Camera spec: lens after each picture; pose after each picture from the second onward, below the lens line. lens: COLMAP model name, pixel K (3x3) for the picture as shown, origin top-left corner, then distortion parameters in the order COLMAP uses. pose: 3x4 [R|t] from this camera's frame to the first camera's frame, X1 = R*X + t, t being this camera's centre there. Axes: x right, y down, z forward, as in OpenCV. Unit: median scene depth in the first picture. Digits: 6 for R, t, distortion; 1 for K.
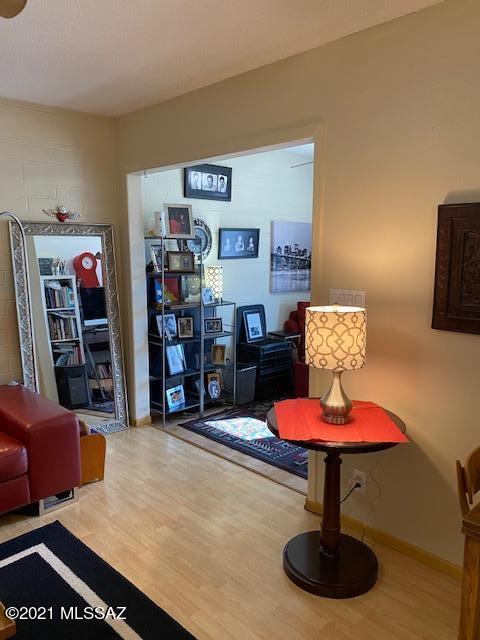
lens RADIAL K [[486.5, 0, 240.0], [0, 486.5, 320.0], [0, 0, 1]] dist [0.054900, -0.094641]
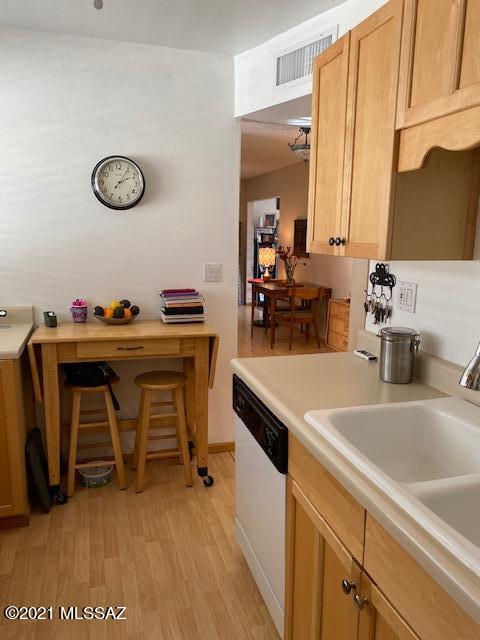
lens RADIAL K [[486.5, 0, 240.0], [0, 486.5, 320.0], [0, 0, 1]] dist [0.054900, -0.094641]
pose [[0.884018, 0.101824, -0.456229, 0.949028], [-0.090119, 0.994802, 0.047406, 0.192204], [0.458685, -0.000793, 0.888599, -1.264879]]
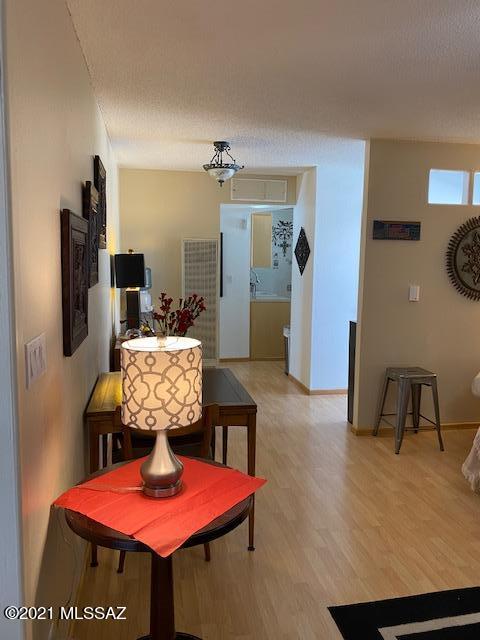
lens RADIAL K [[486.5, 0, 240.0], [0, 486.5, 320.0], [0, 0, 1]] dist [0.054900, -0.094641]
pose [[-0.830796, -0.074010, 0.551634, -0.165031], [0.073946, 0.967656, 0.241194, -0.125463], [-0.551643, 0.241174, -0.798452, 0.832743]]
